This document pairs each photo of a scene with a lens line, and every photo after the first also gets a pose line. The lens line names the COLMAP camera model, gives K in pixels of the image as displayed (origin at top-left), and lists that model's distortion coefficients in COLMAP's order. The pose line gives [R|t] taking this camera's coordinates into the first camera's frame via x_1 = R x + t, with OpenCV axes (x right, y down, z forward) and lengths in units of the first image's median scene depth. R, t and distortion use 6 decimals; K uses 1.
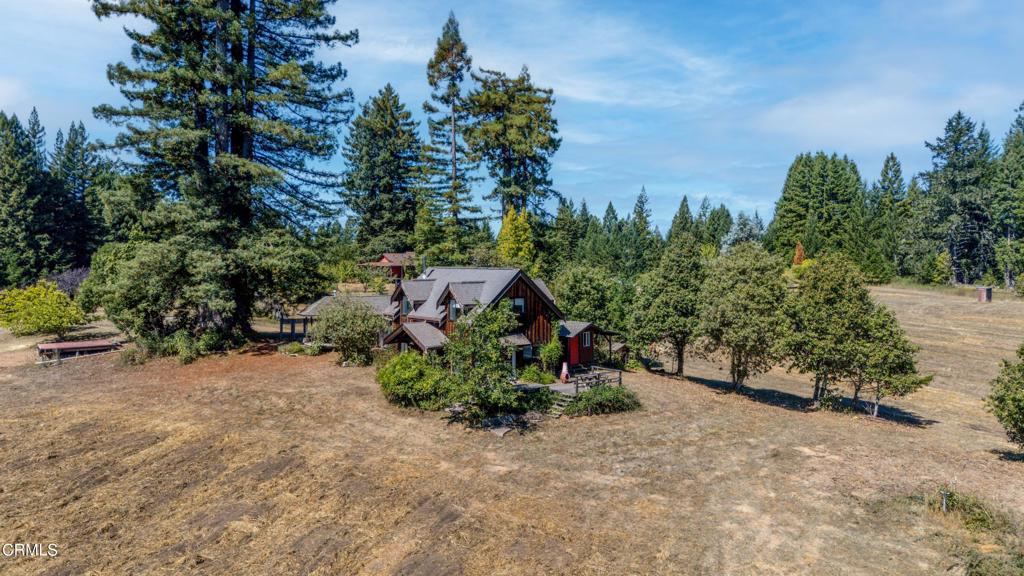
lens RADIAL K [[772.8, 0, 513.8], [0, 772.8, 289.1], [0, 0, 1]] dist [0.015581, -0.003283]
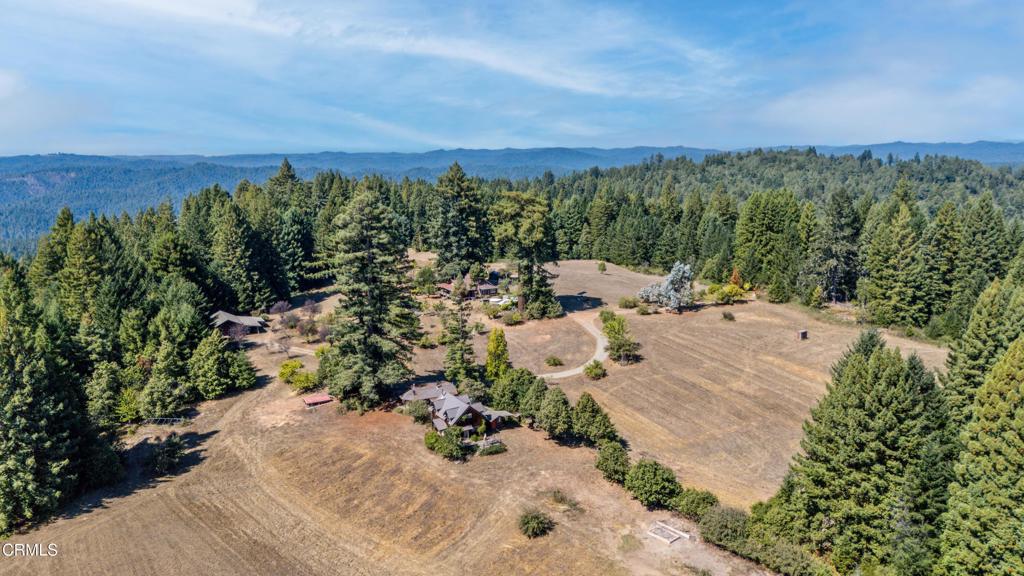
lens RADIAL K [[772.8, 0, 510.6], [0, 772.8, 288.3], [0, 0, 1]] dist [0.015581, -0.003283]
pose [[0.991248, 0.023588, -0.129889, 0.504928], [-0.003665, 0.988445, 0.151536, -0.861944], [0.131963, -0.149734, 0.979880, -1.742278]]
